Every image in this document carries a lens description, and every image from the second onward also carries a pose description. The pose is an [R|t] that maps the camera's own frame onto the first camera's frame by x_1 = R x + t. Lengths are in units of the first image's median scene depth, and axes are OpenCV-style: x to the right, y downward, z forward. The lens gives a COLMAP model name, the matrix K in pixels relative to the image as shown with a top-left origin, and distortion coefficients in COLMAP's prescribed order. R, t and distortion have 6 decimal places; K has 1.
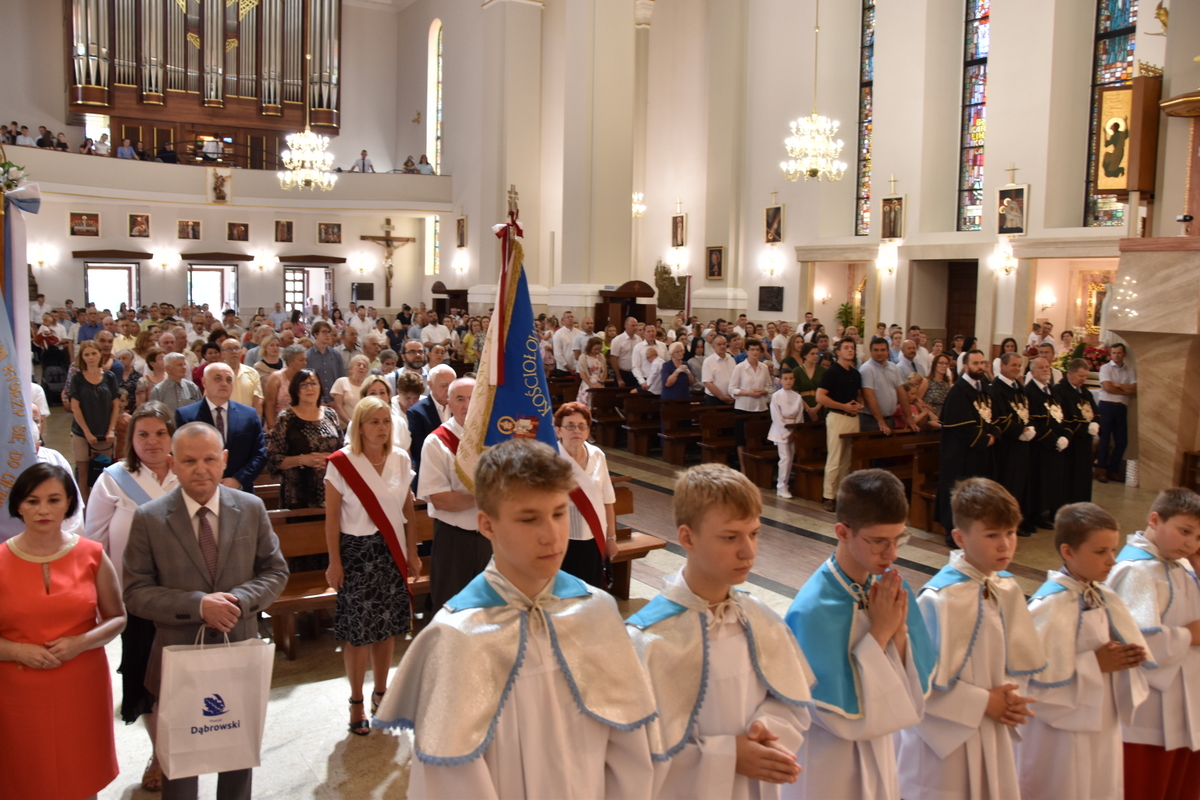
lens RADIAL K [[939.0, 0, 582.6], [0, 939.0, 396.2], [0, 0, 1]] dist [-0.160376, 0.127192]
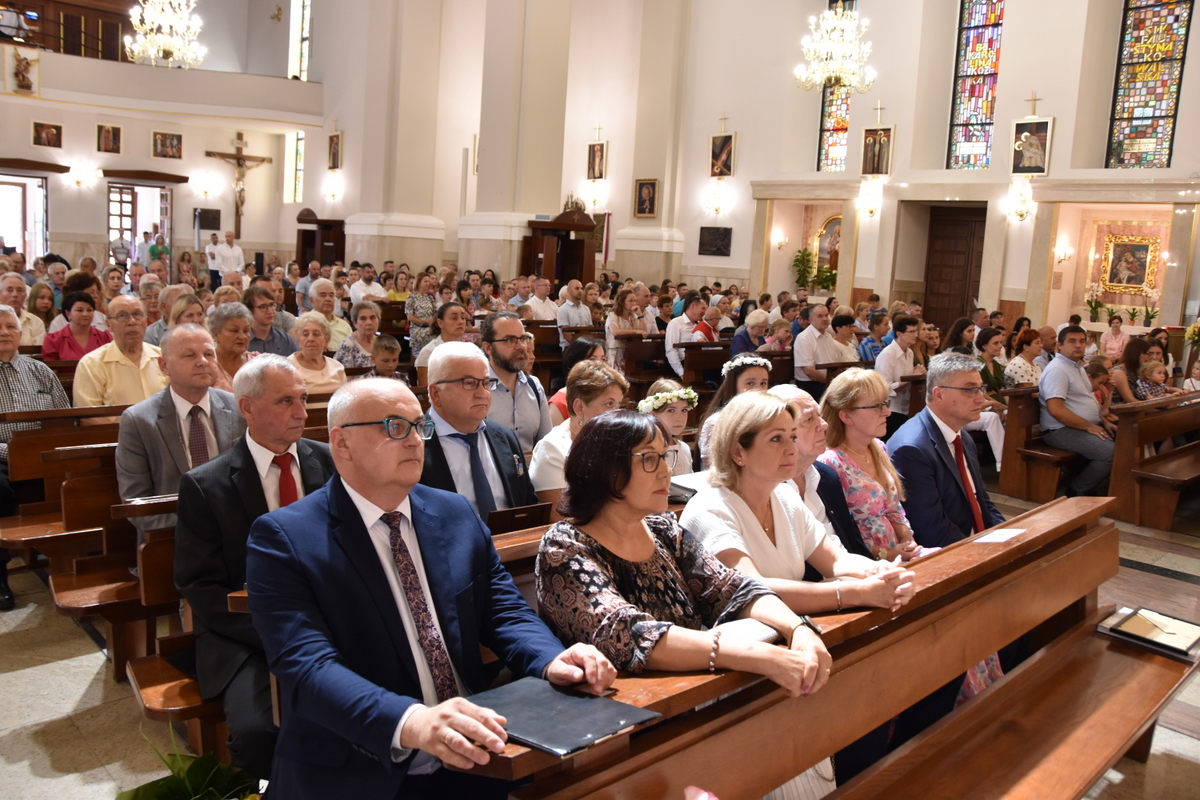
lens RADIAL K [[939.0, 0, 588.2], [0, 939.0, 395.0], [0, 0, 1]] dist [-0.160376, 0.127192]
pose [[0.979367, 0.011203, 0.201781, -0.094155], [-0.020003, 0.998933, 0.041626, 0.004982], [-0.201100, -0.044803, 0.978546, 0.180975]]
